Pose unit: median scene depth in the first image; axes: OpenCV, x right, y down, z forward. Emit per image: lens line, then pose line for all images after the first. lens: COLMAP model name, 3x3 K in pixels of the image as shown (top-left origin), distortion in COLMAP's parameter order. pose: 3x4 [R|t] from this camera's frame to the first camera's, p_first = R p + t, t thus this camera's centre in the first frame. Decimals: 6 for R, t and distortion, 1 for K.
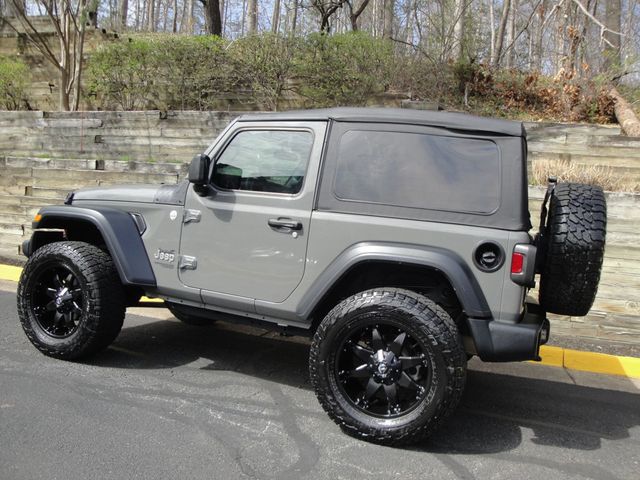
lens RADIAL K [[520.2, 0, 327.4], [0, 520.2, 240.4], [0, 0, 1]] dist [-0.168613, 0.137878]
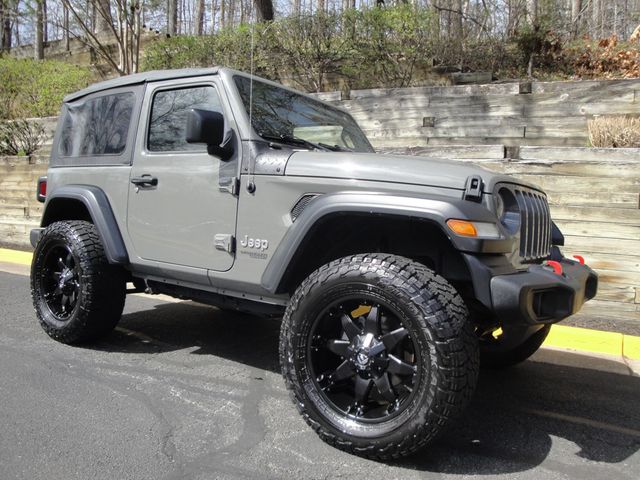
lens RADIAL K [[520.2, 0, 325.2], [0, 520.2, 244.3], [0, 0, 1]] dist [-0.168613, 0.137878]
pose [[0.983256, -0.026307, -0.180321, 0.168650], [0.027145, 0.999629, 0.002181, 0.061081], [0.180196, -0.007039, 0.983605, 0.110666]]
